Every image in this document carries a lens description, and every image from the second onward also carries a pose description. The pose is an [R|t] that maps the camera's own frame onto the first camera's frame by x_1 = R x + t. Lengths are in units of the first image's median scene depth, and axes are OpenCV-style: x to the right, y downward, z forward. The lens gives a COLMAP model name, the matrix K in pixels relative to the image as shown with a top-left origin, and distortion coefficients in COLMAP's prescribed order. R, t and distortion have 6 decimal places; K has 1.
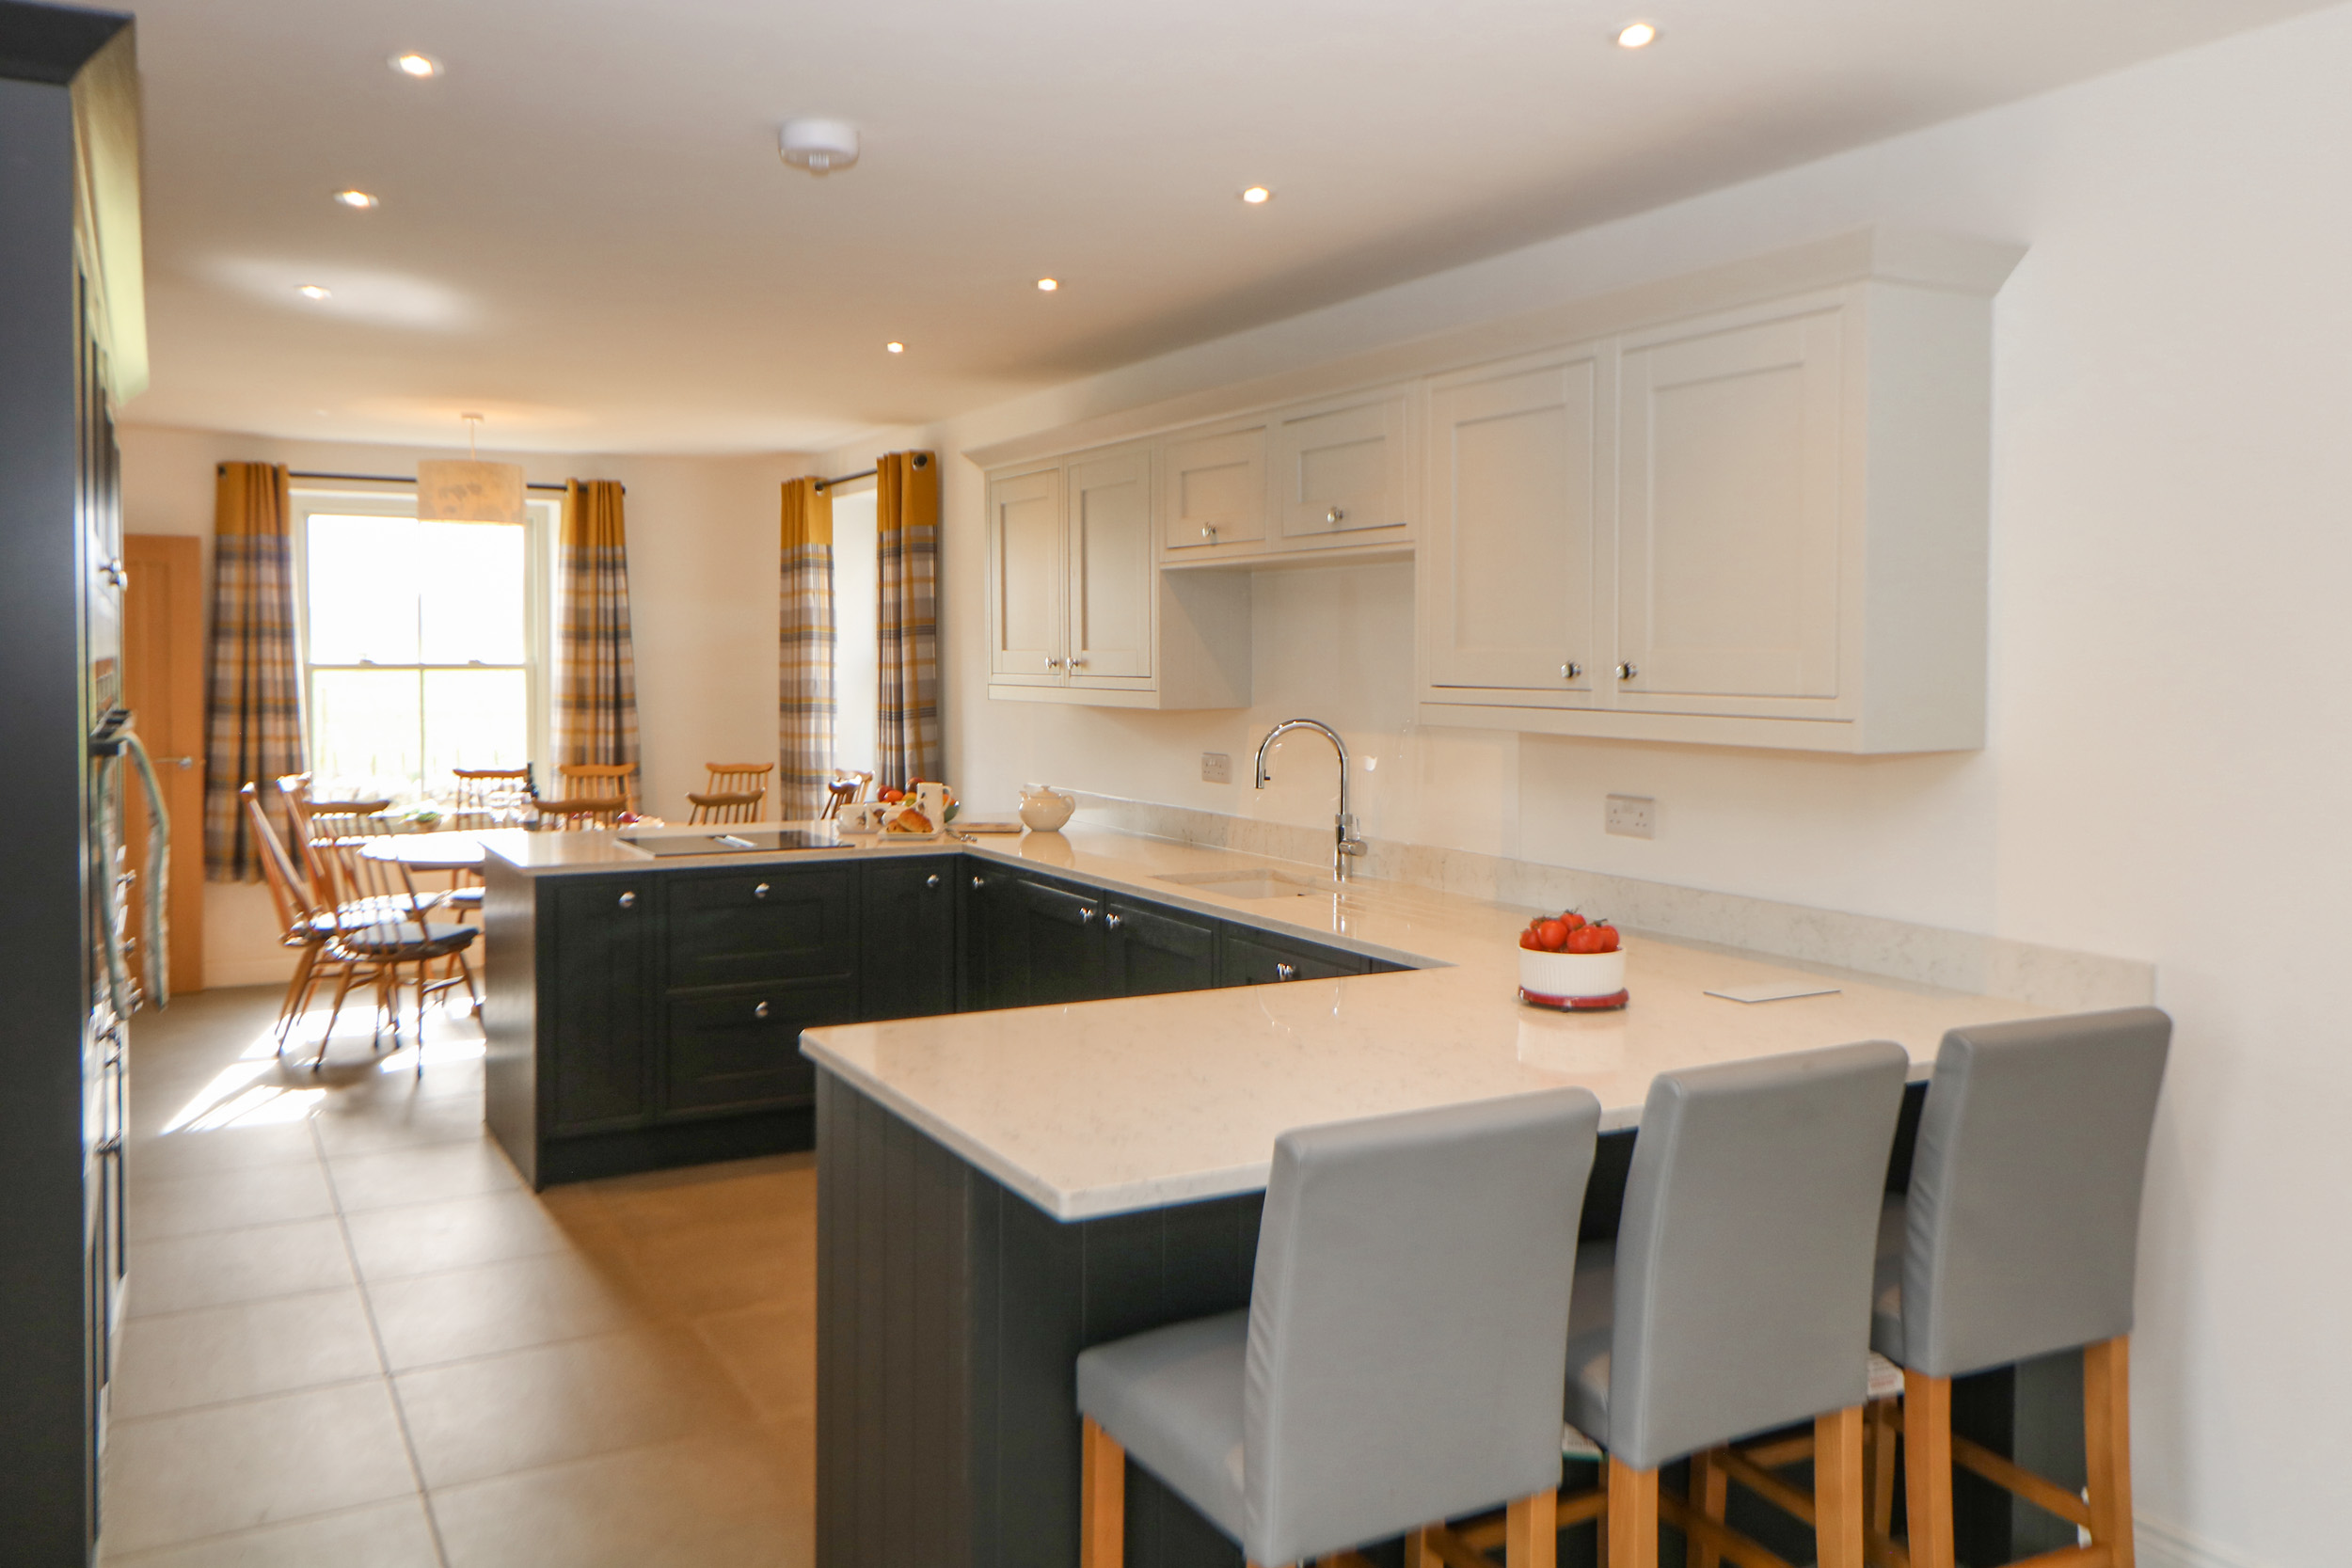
lens RADIAL K [[1868.6, 0, 1172.0], [0, 1868.6, 770.5], [0, 0, 1]] dist [-0.007169, 0.009101]
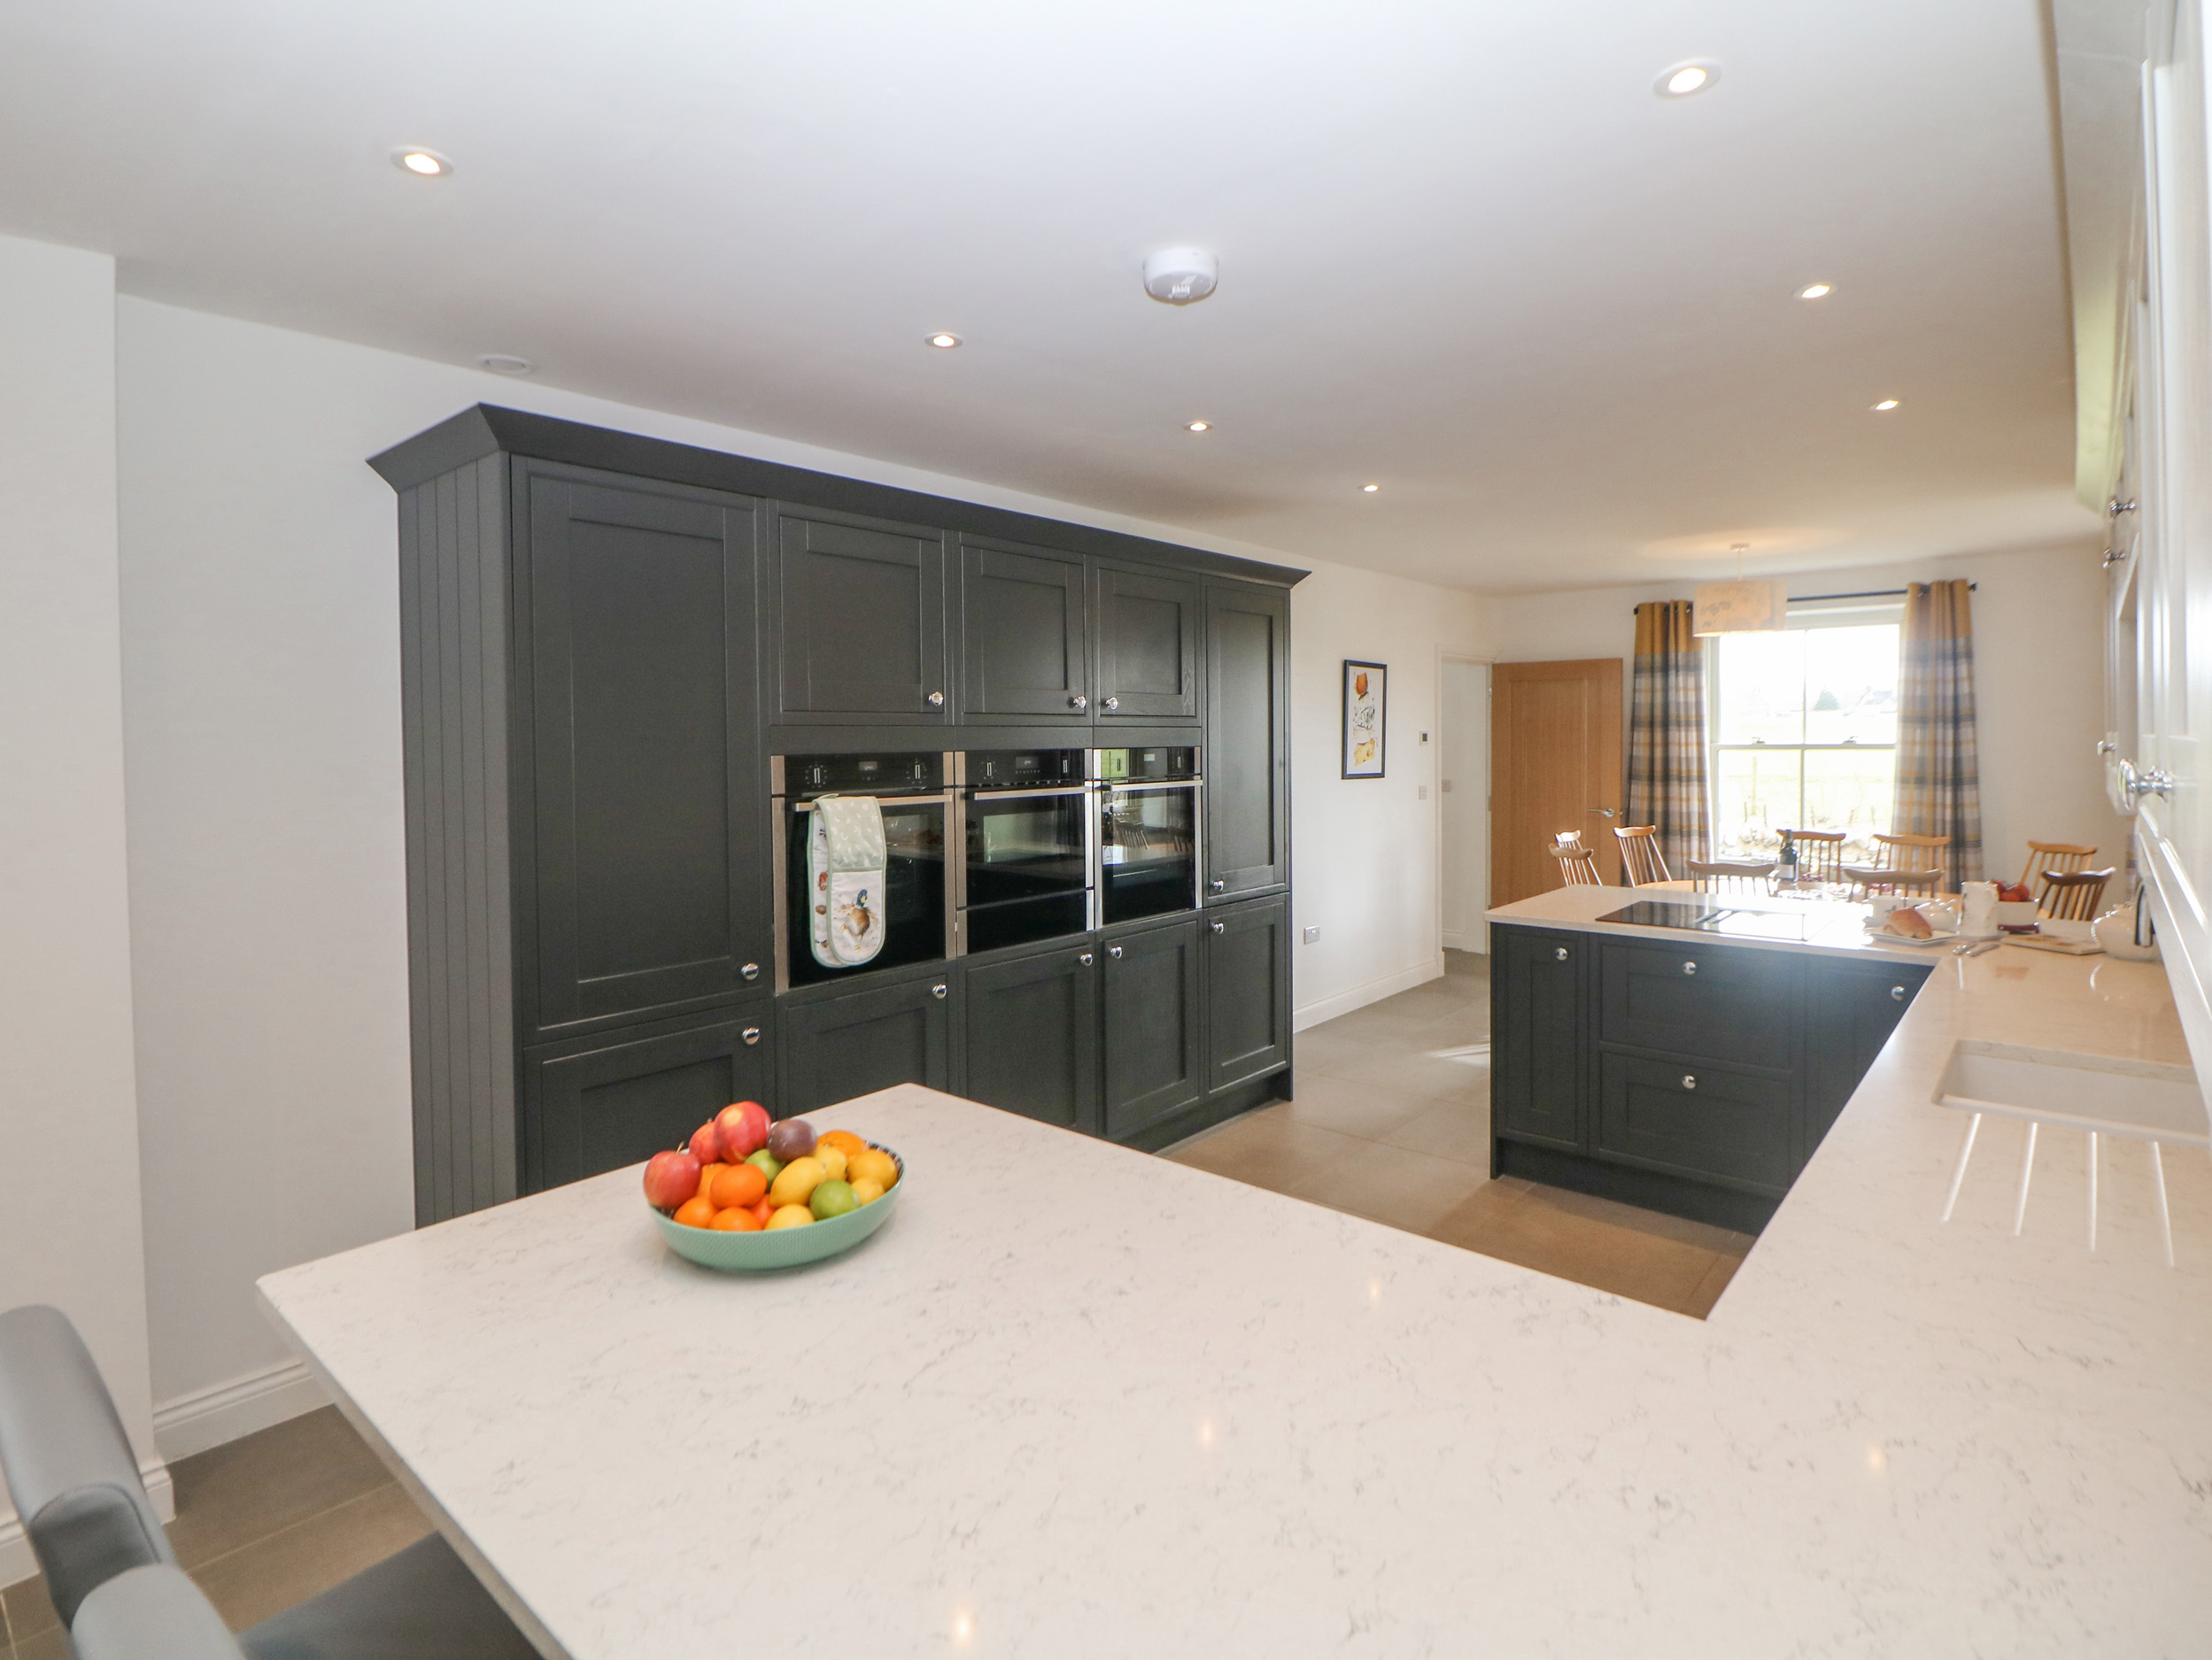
lens RADIAL K [[1152.5, 0, 1113.3], [0, 1152.5, 821.4], [0, 0, 1]] dist [-0.001103, -0.005188]
pose [[0.342960, 0.060861, -0.937376, 0.194449], [-0.045151, 0.997814, 0.048265, -0.025211], [0.938264, 0.025771, 0.344959, 0.341592]]
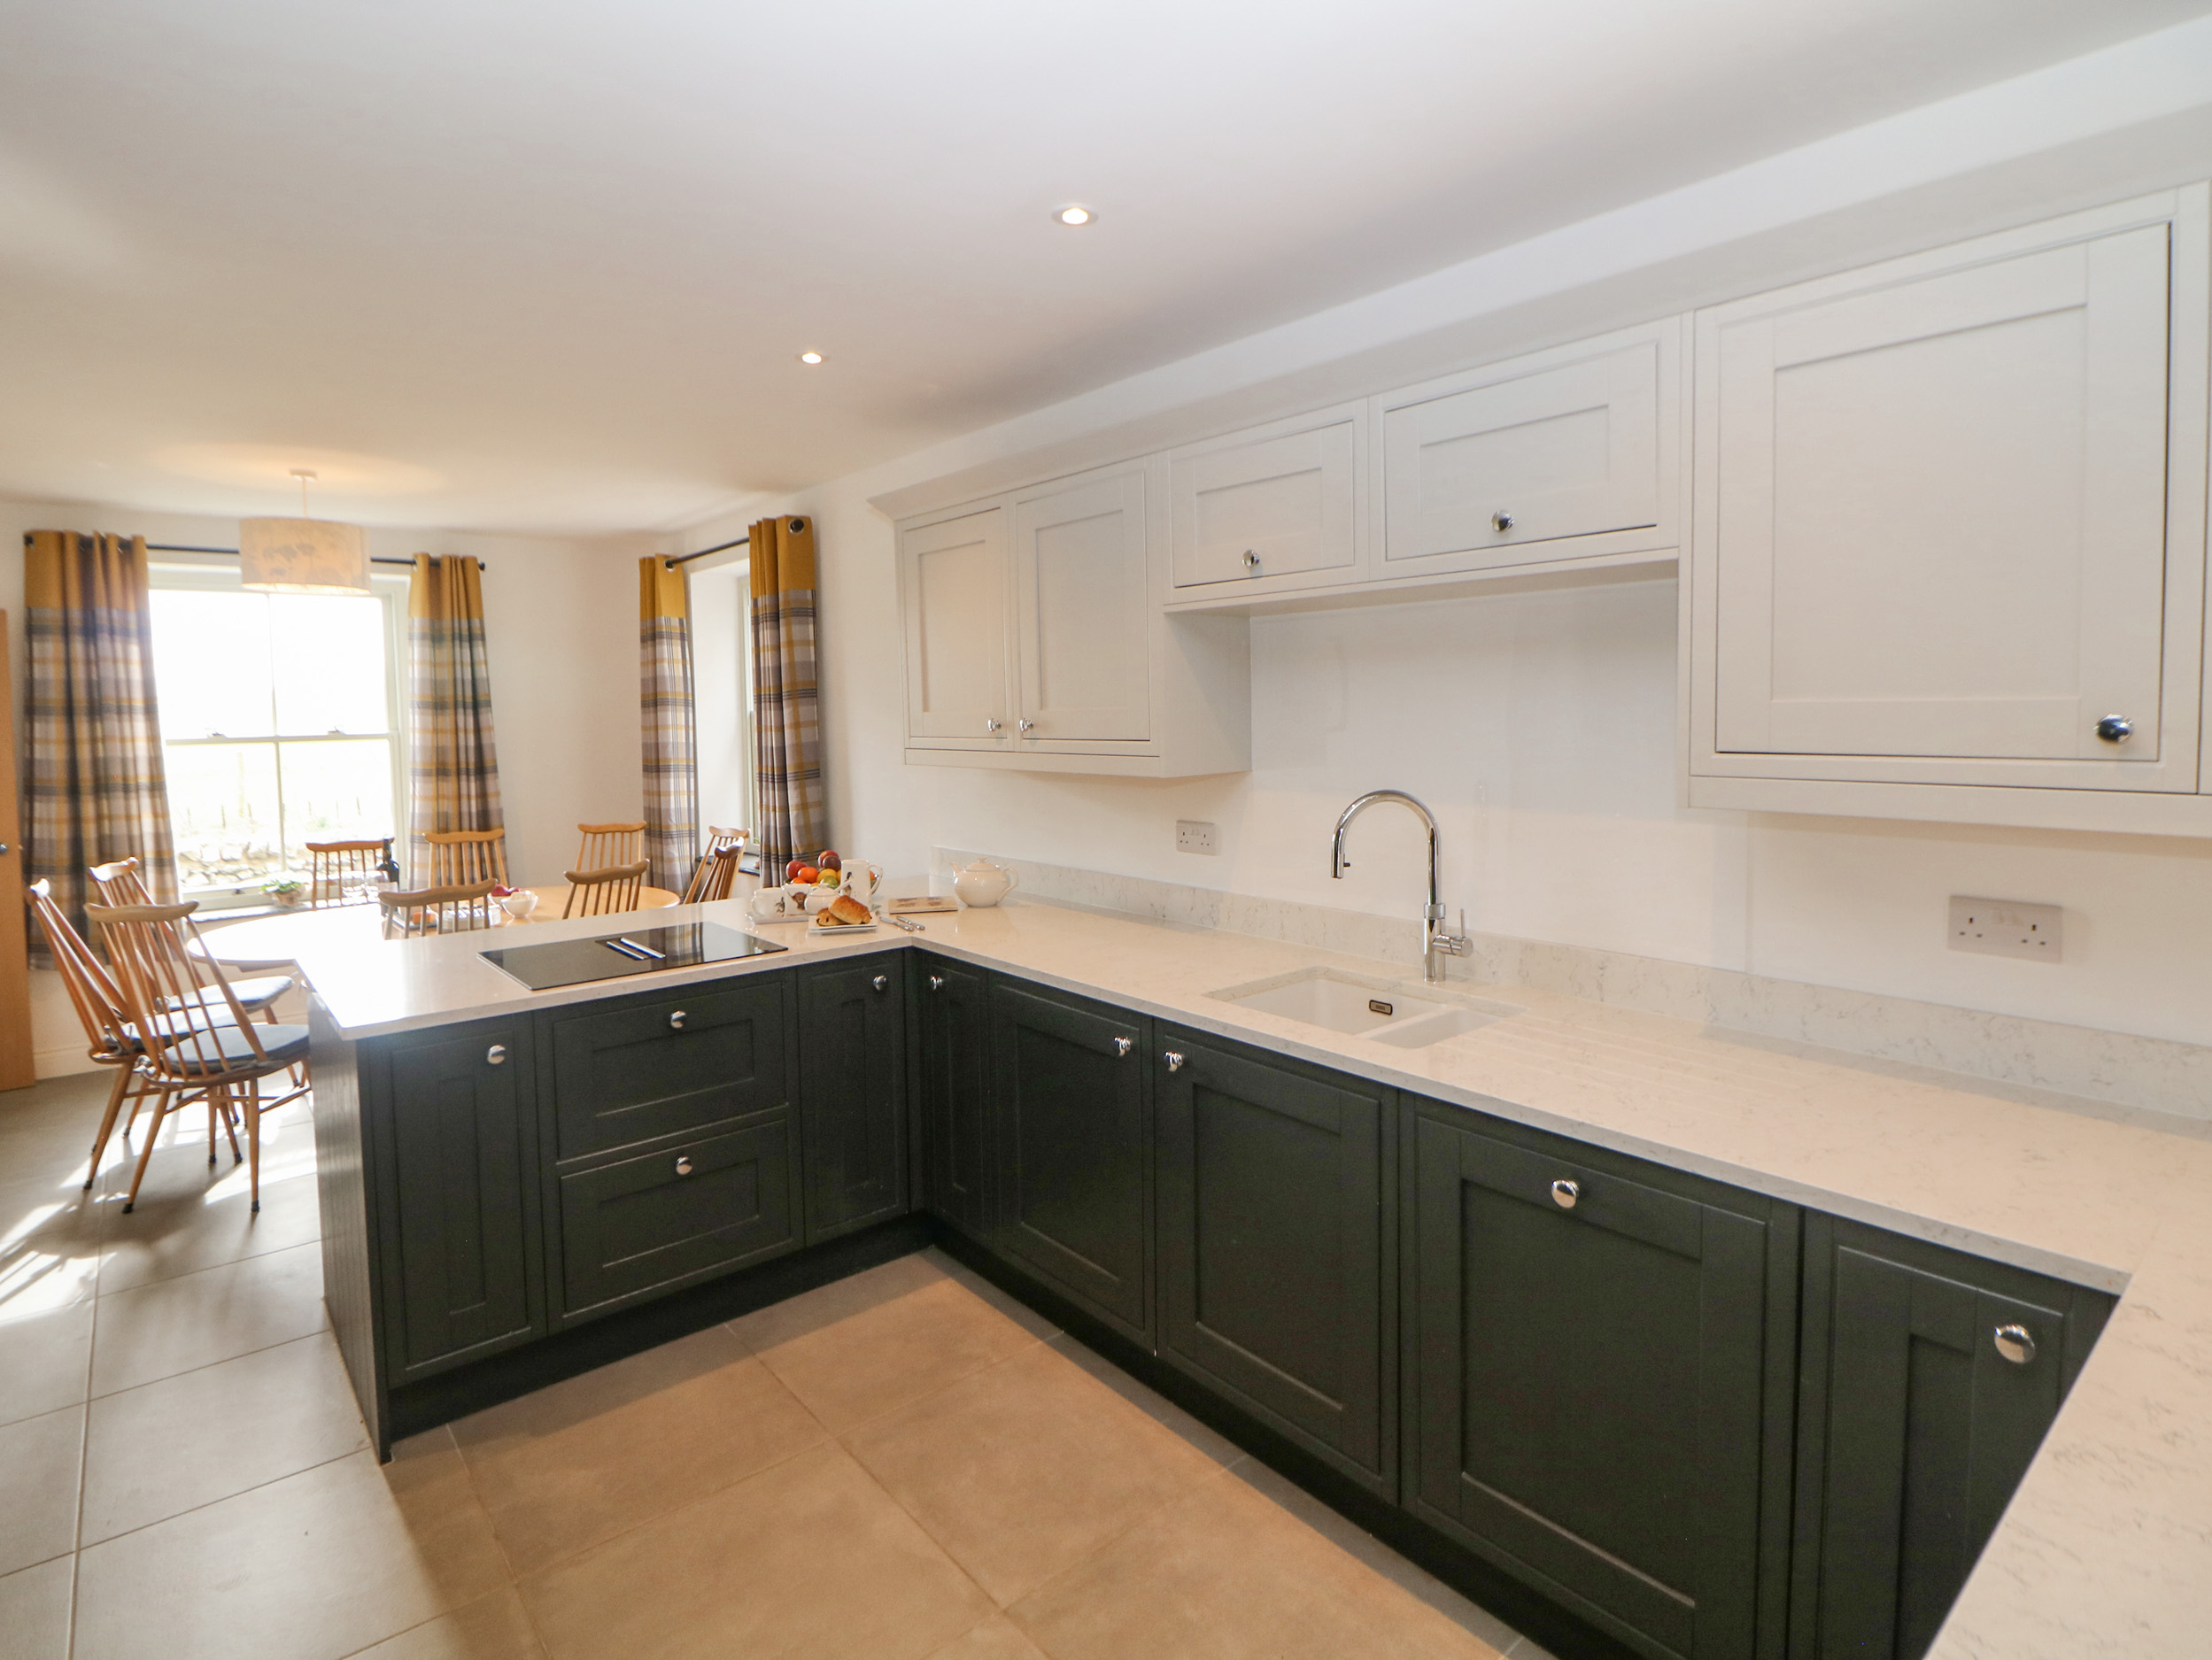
lens RADIAL K [[1152.5, 0, 1081.1], [0, 1152.5, 783.1], [0, 0, 1]] dist [-0.001103, -0.005188]
pose [[0.982200, -0.034190, 0.184702, -0.099710], [0.033290, 0.999414, 0.007976, -0.025459], [-0.184866, -0.001685, 0.982762, 0.347745]]
